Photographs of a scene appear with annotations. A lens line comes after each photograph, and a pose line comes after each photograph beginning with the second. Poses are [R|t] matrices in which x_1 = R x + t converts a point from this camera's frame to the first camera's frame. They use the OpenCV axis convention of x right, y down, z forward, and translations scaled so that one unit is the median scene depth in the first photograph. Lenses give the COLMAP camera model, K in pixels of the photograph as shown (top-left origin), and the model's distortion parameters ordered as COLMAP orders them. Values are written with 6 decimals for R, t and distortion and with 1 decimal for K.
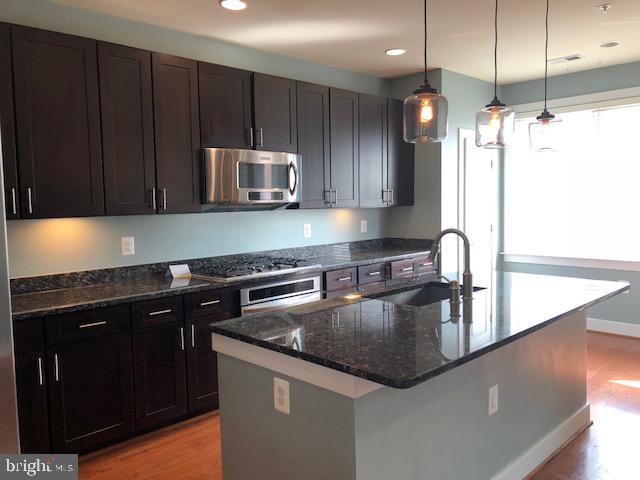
lens RADIAL K [[528.6, 0, 333.7], [0, 528.6, 240.3], [0, 0, 1]] dist [0.076989, -0.064618]
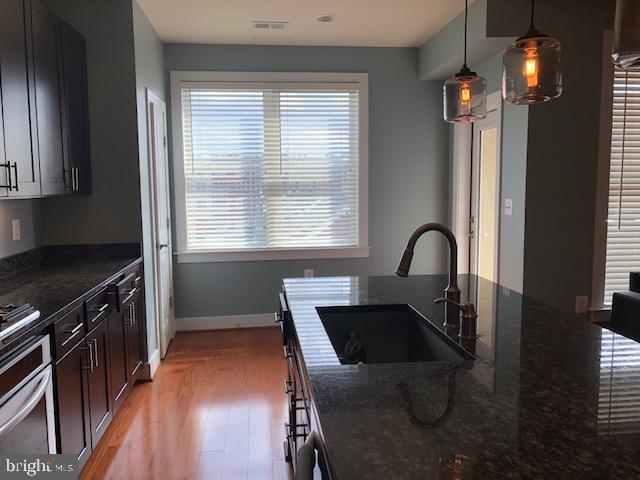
lens RADIAL K [[528.6, 0, 321.3], [0, 528.6, 237.2], [0, 0, 1]] dist [0.076989, -0.064618]
pose [[0.648406, -0.068902, 0.758170, -0.240704], [0.060893, 0.997399, 0.038566, -0.028288], [-0.758855, 0.021161, 0.650916, 0.470981]]
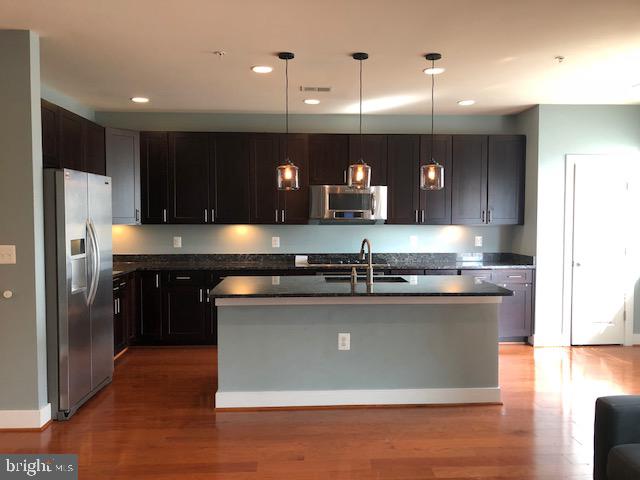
lens RADIAL K [[528.6, 0, 326.2], [0, 528.6, 240.5], [0, 0, 1]] dist [0.076989, -0.064618]
pose [[0.741009, 0.051880, -0.669488, 0.821580], [-0.069763, 0.997564, 0.000088, -0.005766], [0.667862, 0.046640, 0.742822, -0.163938]]
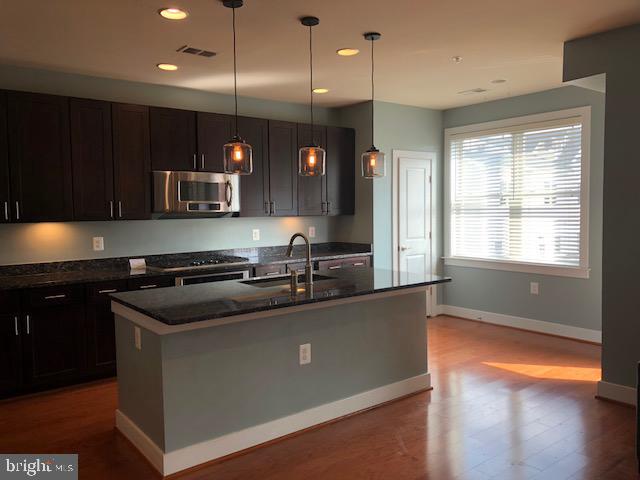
lens RADIAL K [[528.6, 0, 321.0], [0, 528.6, 236.9], [0, 0, 1]] dist [0.076989, -0.064618]
pose [[0.990884, 0.012858, -0.134106, 0.321782], [-0.015575, 0.999694, -0.019228, 0.009603], [0.133818, 0.021141, 0.990780, -0.240056]]
